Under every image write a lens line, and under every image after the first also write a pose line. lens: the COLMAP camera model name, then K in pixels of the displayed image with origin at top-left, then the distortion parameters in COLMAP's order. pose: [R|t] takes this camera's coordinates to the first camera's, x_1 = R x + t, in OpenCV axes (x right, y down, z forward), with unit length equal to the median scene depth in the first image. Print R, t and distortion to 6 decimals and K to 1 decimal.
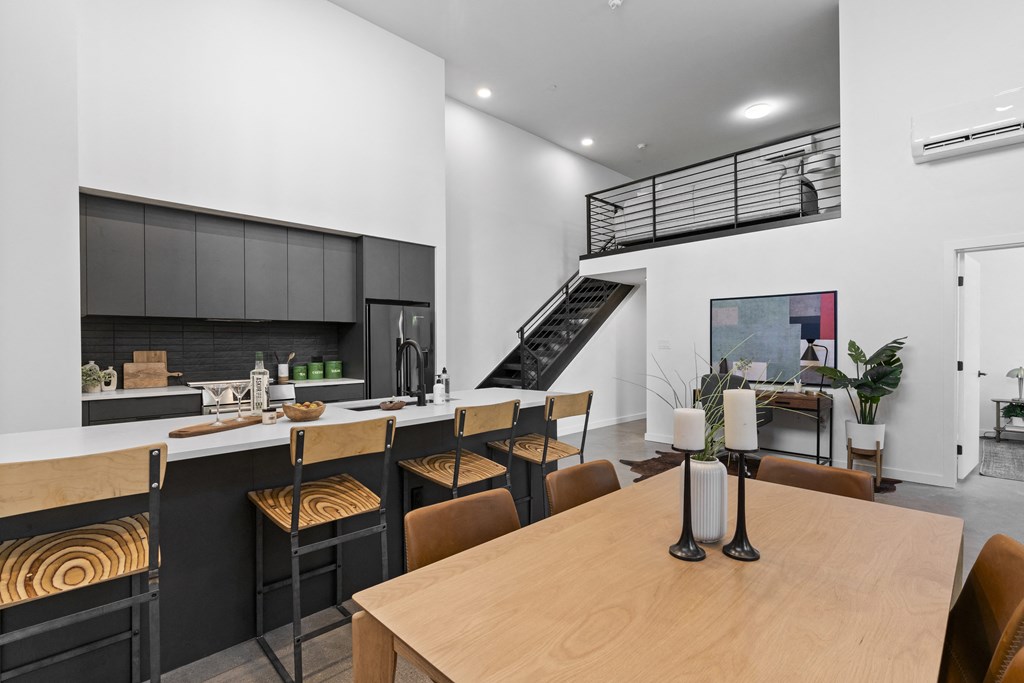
lens RADIAL K [[468.2, 0, 511.5], [0, 468.2, 349.7], [0, 0, 1]] dist [-0.011704, 0.003864]
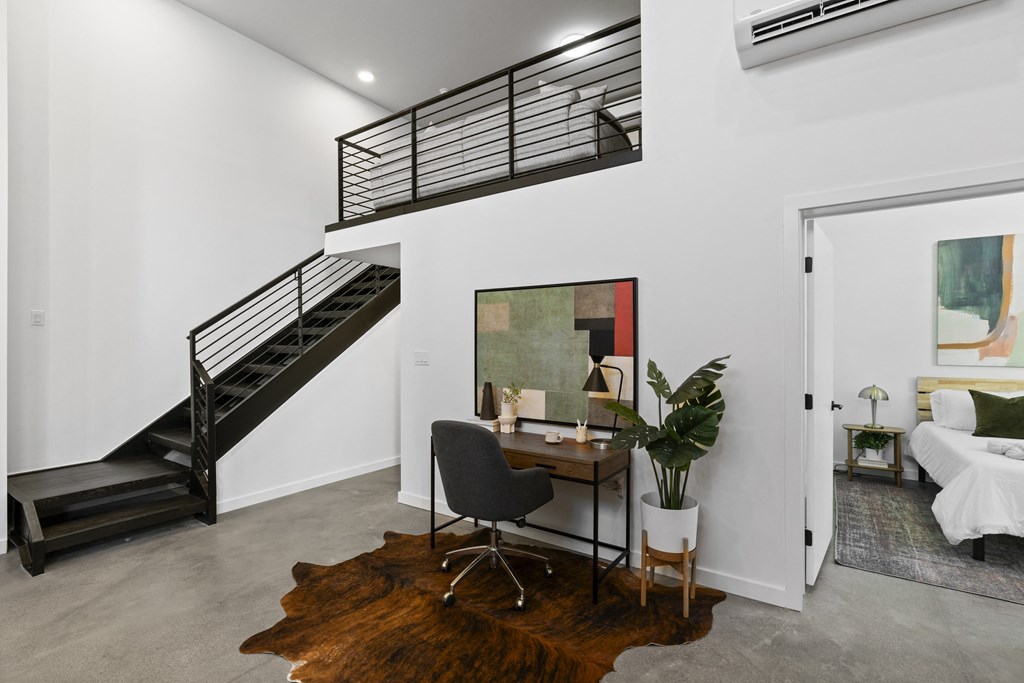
lens RADIAL K [[468.2, 0, 505.6], [0, 468.2, 343.5], [0, 0, 1]] dist [-0.011704, 0.003864]
pose [[0.981815, 0.003801, 0.189803, 0.383687], [-0.001620, 0.999931, -0.011641, -0.029797], [-0.189834, 0.011122, 0.981753, 0.396651]]
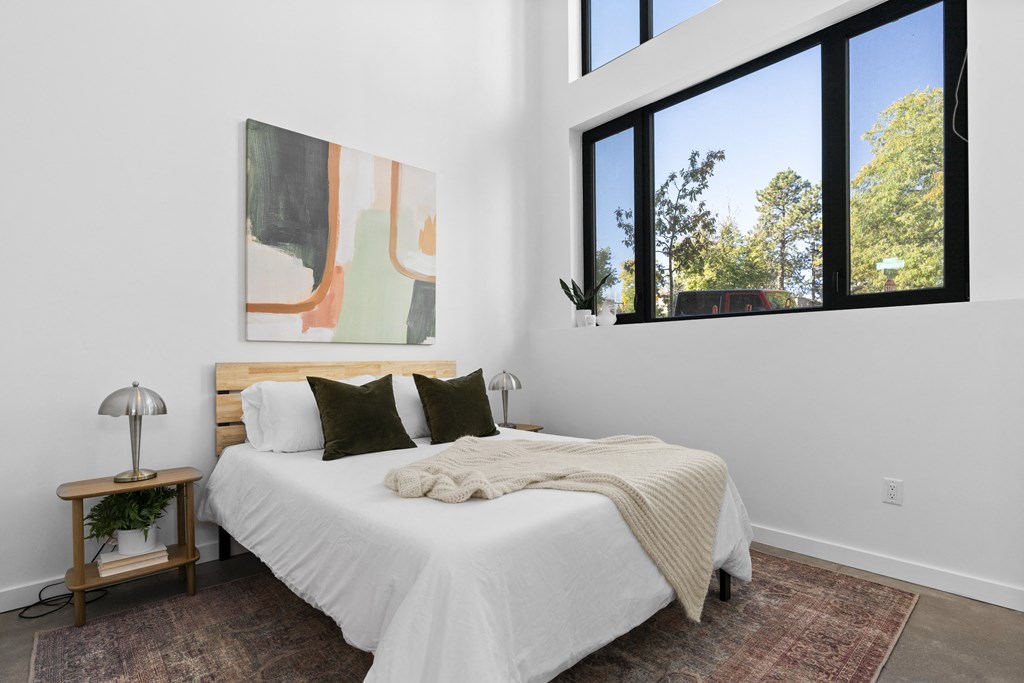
lens RADIAL K [[472.0, 0, 502.3], [0, 472.0, 360.2], [0, 0, 1]] dist [-0.004281, 0.000329]
pose [[0.018133, 0.003442, 0.999830, 0.884518], [0.018316, 0.999825, -0.003774, 0.029941], [-0.999668, 0.018381, 0.018067, 0.849168]]
